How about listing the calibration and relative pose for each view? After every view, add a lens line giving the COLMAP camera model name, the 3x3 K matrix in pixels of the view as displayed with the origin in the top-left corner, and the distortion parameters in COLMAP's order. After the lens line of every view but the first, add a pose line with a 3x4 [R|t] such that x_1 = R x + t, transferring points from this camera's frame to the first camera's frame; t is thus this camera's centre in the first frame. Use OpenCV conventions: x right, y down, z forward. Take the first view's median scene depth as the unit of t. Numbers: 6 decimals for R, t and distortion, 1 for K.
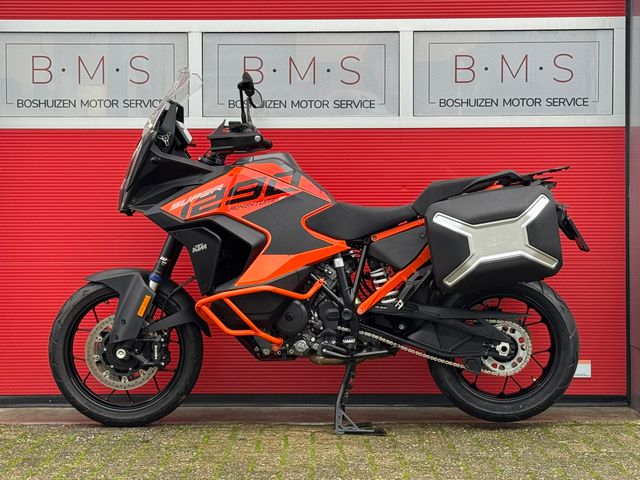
lens RADIAL K [[1367.5, 0, 317.2], [0, 1367.5, 225.0], [0, 0, 1]] dist [0.138832, 0.137226]
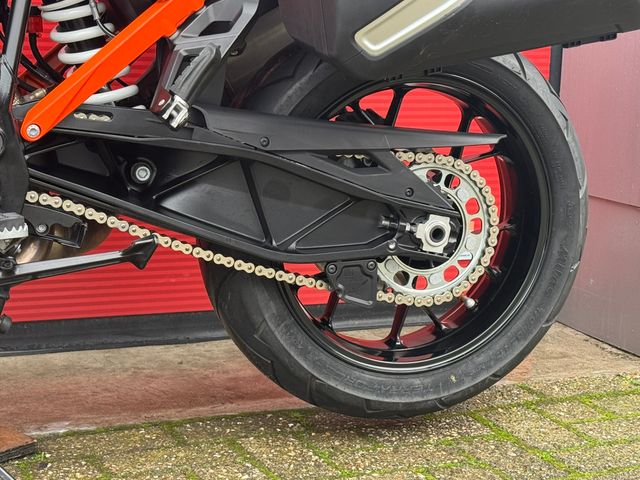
lens RADIAL K [[1367.5, 0, 317.2], [0, 1367.5, 225.0], [0, 0, 1]] dist [0.138832, 0.137226]
pose [[0.917006, -0.032318, 0.397562, -0.034220], [-0.033682, 0.986878, 0.157914, 0.032607], [-0.397449, -0.158198, 0.903885, 0.687578]]
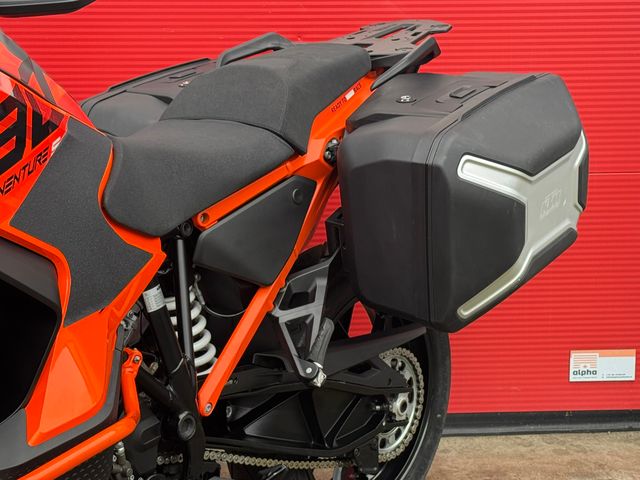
lens RADIAL K [[1367.5, 0, 317.2], [0, 1367.5, 225.0], [0, 0, 1]] dist [0.138832, 0.137226]
pose [[0.565940, -0.151237, 0.810456, -0.265405], [0.014634, 0.984719, 0.173537, -0.058031], [-0.824317, -0.086351, 0.559505, 0.755117]]
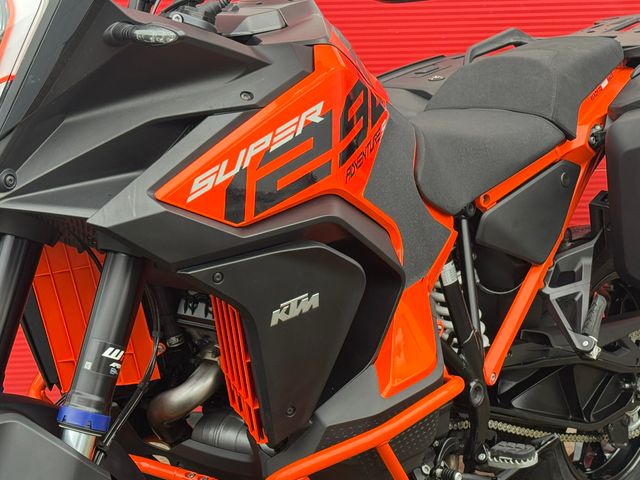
lens RADIAL K [[1367.5, 0, 317.2], [0, 1367.5, 225.0], [0, 0, 1]] dist [0.138832, 0.137226]
pose [[0.612737, -0.144285, 0.777004, -0.323690], [0.029752, 0.986707, 0.159764, -0.052650], [-0.789727, -0.074776, 0.608884, 0.788143]]
